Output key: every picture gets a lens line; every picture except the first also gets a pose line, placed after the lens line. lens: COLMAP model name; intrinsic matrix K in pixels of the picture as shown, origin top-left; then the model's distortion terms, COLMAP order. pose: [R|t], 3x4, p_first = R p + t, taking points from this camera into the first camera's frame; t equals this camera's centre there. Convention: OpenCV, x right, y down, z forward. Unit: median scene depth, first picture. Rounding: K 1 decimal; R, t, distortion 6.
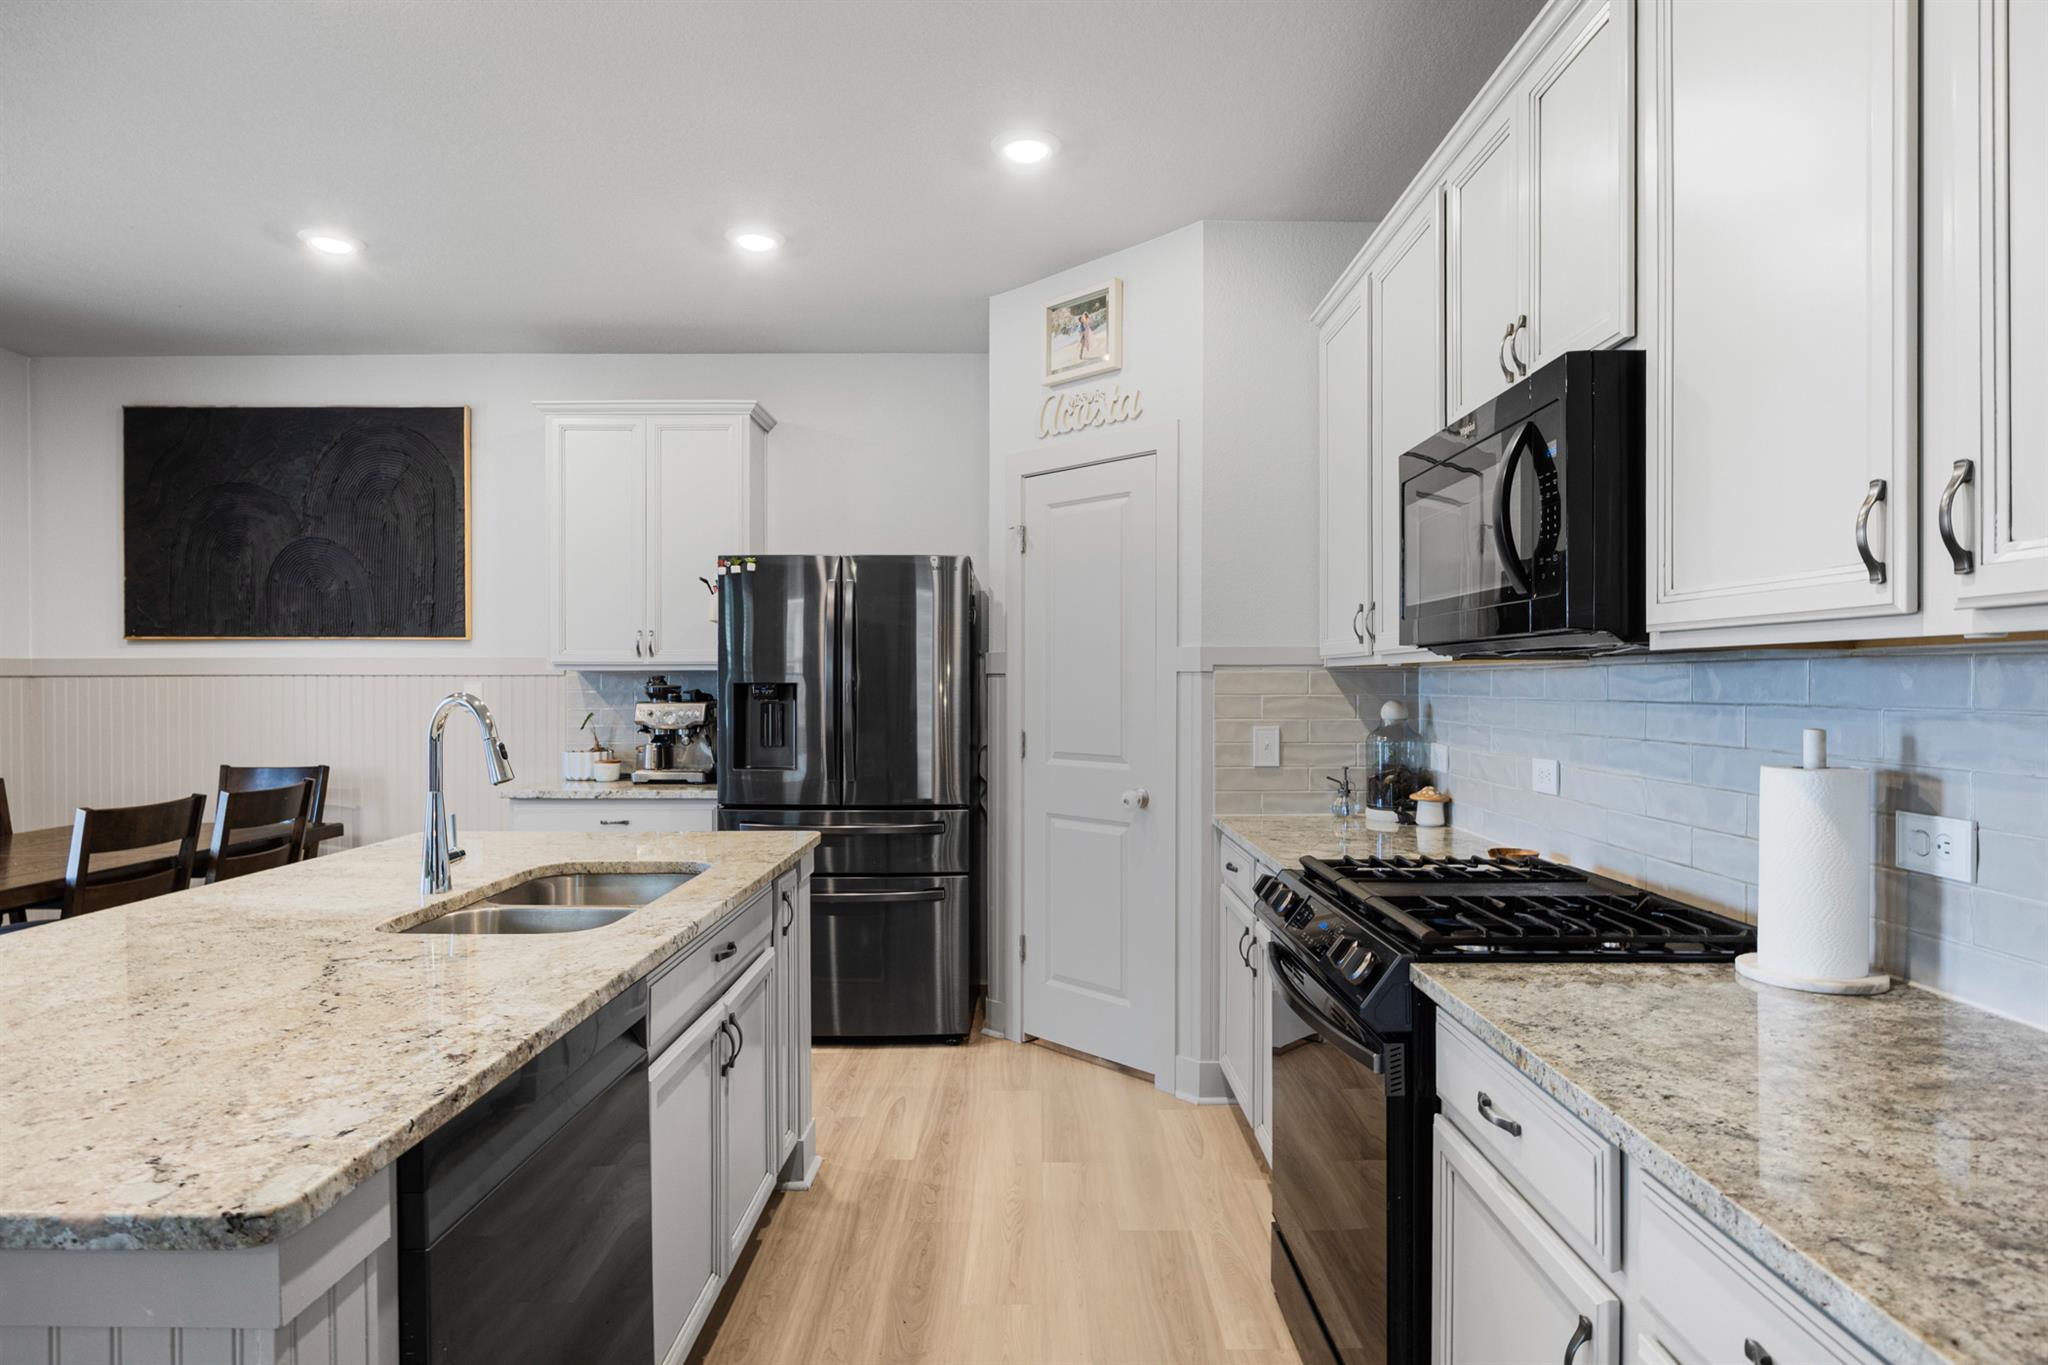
lens RADIAL K [[1112.8, 0, 1027.7], [0, 1112.8, 683.6], [0, 0, 1]] dist [-0.016467, -0.000335]
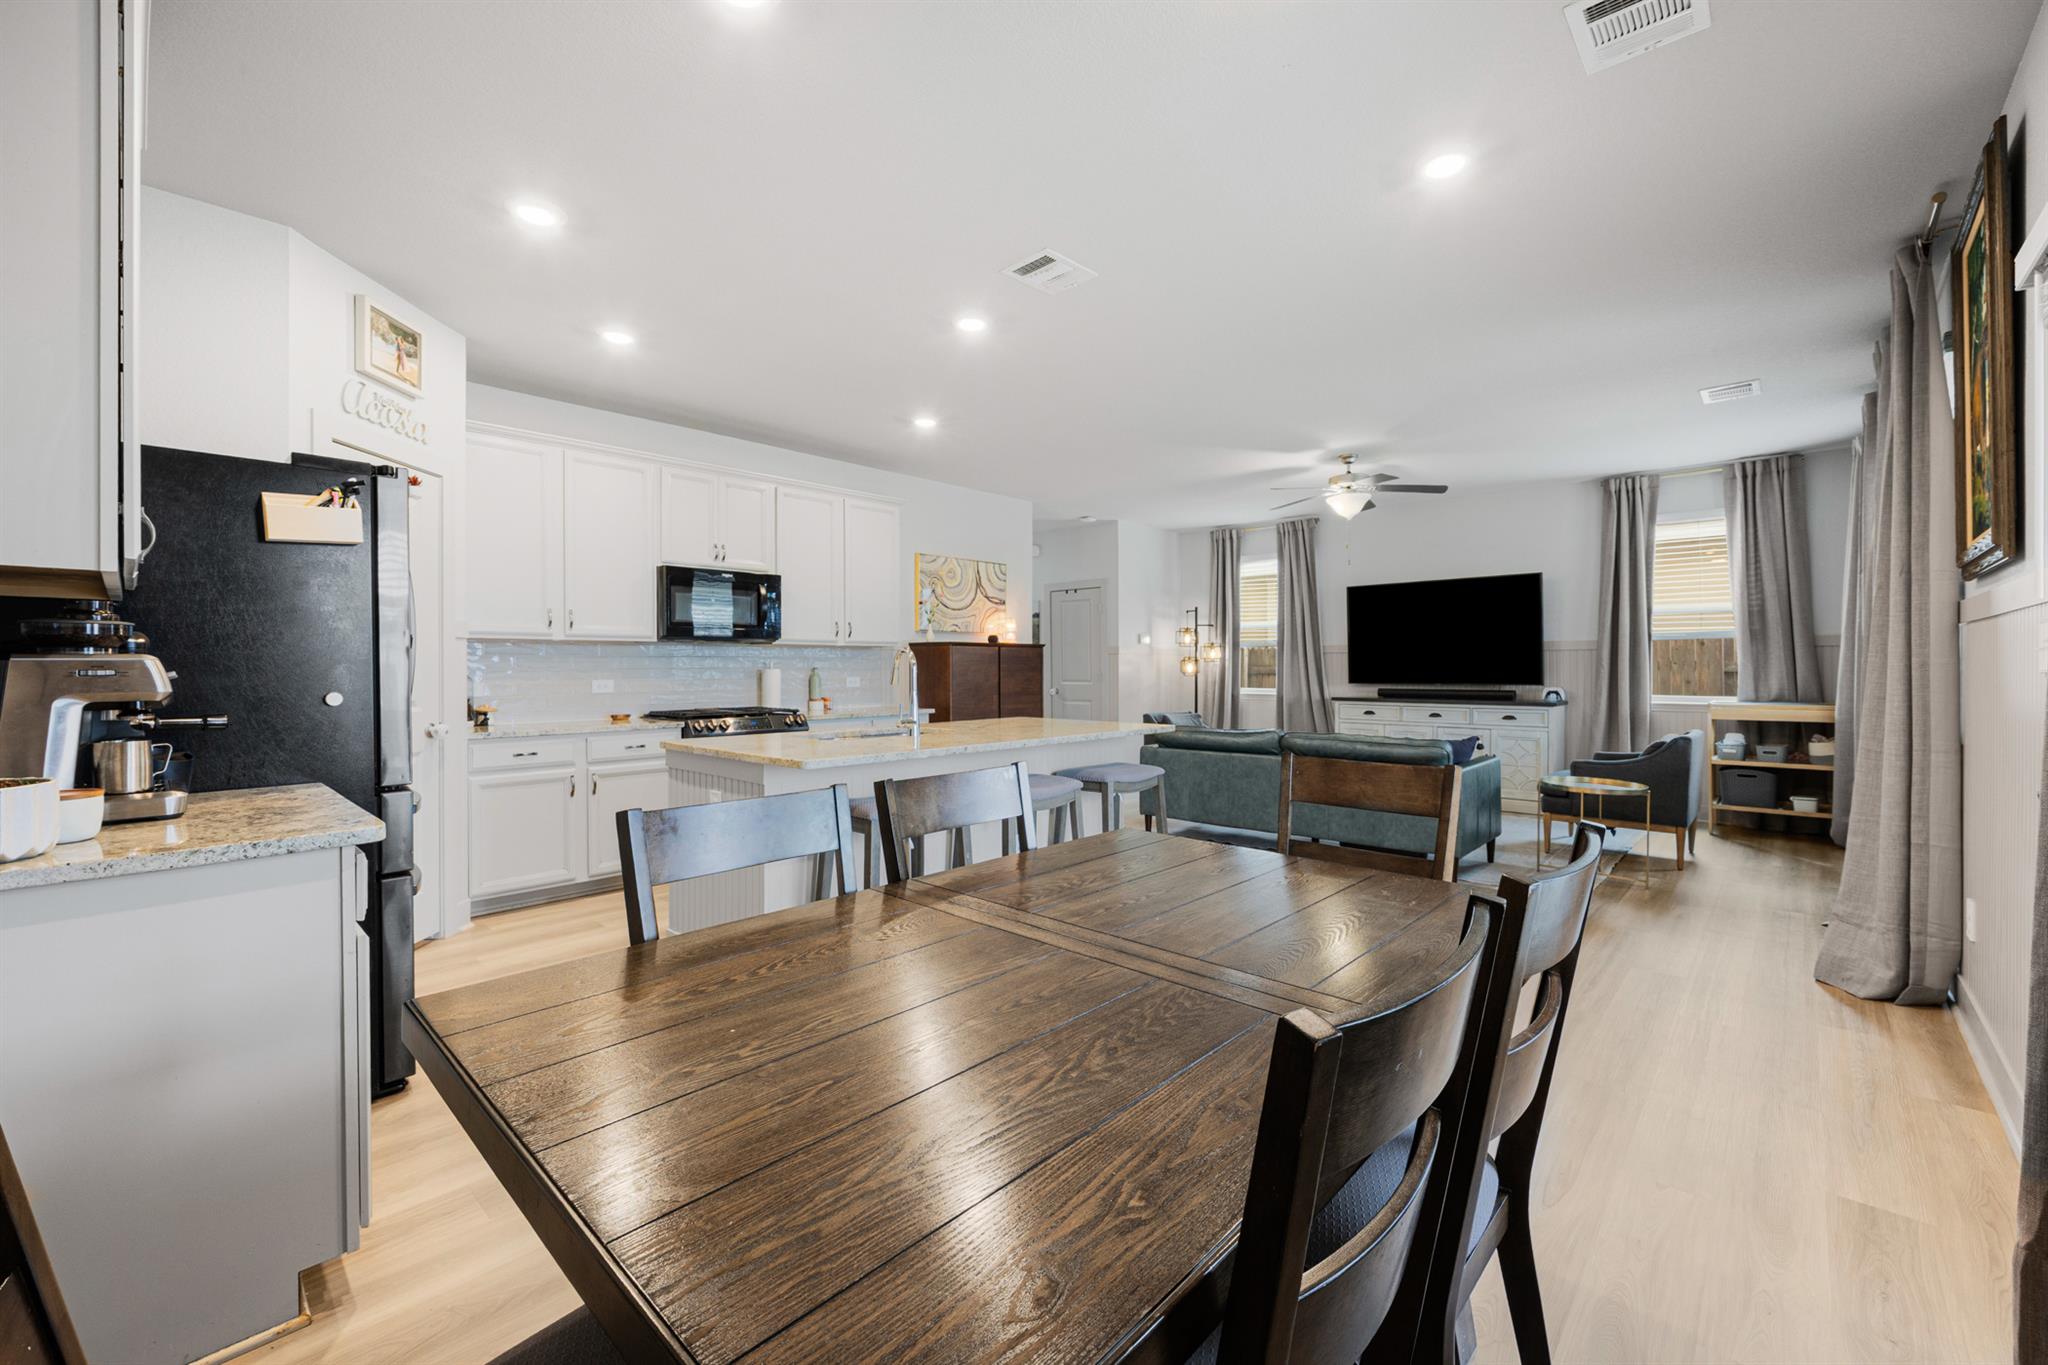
lens RADIAL K [[837.0, 0, 1033.3], [0, 837.0, 671.2], [0, 0, 1]] dist [0.002144, 0.000231]
pose [[-0.732224, -0.001879, 0.681061, -1.051160], [0.003539, 0.999972, 0.006563, 0.025513], [-0.681055, 0.007216, -0.732197, 1.156422]]
